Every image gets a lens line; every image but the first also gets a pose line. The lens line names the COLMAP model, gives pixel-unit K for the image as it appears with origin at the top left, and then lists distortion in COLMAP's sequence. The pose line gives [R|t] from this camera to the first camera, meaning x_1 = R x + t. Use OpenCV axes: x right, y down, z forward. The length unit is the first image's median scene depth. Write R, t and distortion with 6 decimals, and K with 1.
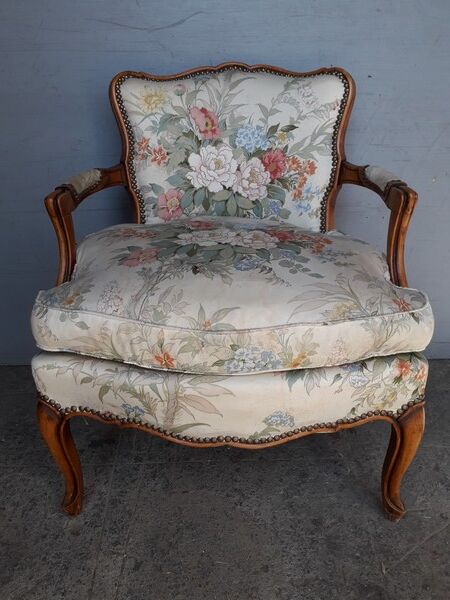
lens RADIAL K [[477.8, 0, 225.0], [0, 477.8, 300.0], [0, 0, 1]] dist [0.099521, -0.169758]
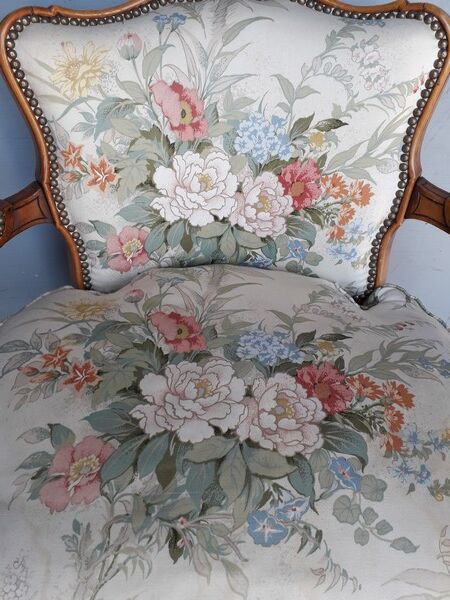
lens RADIAL K [[477.8, 0, 225.0], [0, 477.8, 300.0], [0, 0, 1]] dist [0.099521, -0.169758]
pose [[0.999075, -0.021080, 0.037471, -0.015138], [0.008715, 0.952757, 0.303609, -0.326995], [-0.042101, -0.303001, 0.952060, 0.401033]]
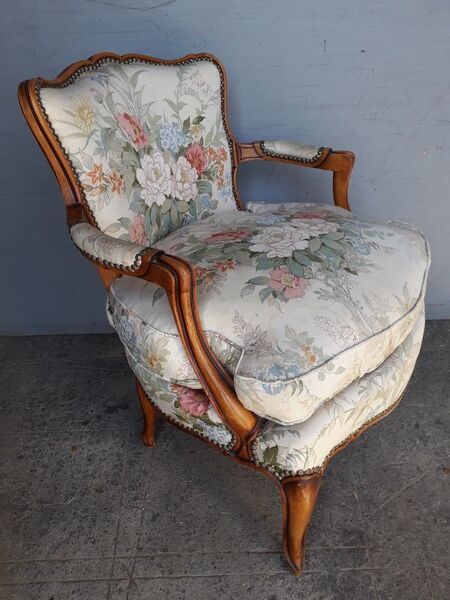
lens RADIAL K [[477.8, 0, 225.0], [0, 477.8, 300.0], [0, 0, 1]] dist [0.099521, -0.169758]
pose [[0.521208, -0.444259, 0.728681, -0.700751], [0.367907, 0.887378, 0.277857, -0.278787], [-0.770056, 0.123265, 0.625954, 0.384811]]
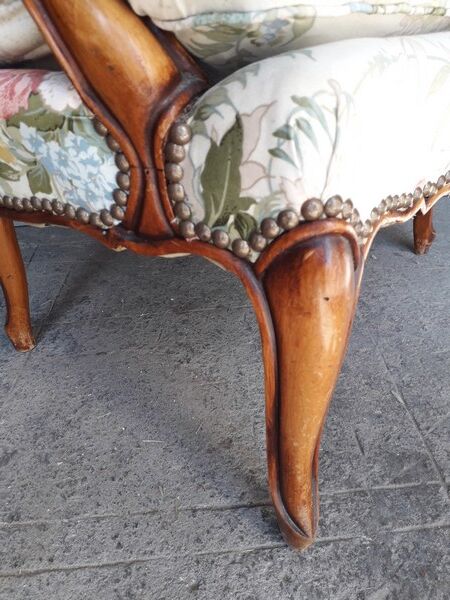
lens RADIAL K [[477.8, 0, 225.0], [0, 477.8, 300.0], [0, 0, 1]] dist [0.099521, -0.169758]
pose [[0.458784, -0.453781, 0.763937, -0.477953], [0.386995, 0.875977, 0.287922, 0.097608], [-0.799845, 0.163546, 0.577496, 0.653550]]
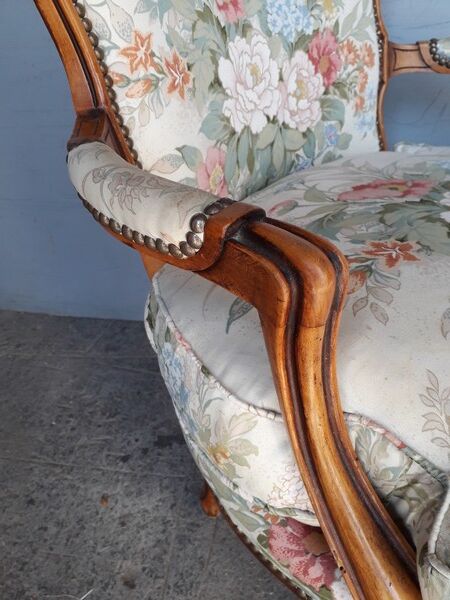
lens RADIAL K [[476.6, 0, 225.0], [0, 476.6, 300.0], [0, 0, 1]] dist [0.010377, -0.055689]
pose [[0.669543, -0.442375, 0.596671, -0.432414], [0.345407, 0.896595, 0.277149, -0.223504], [-0.657576, 0.020531, 0.753109, 0.664747]]
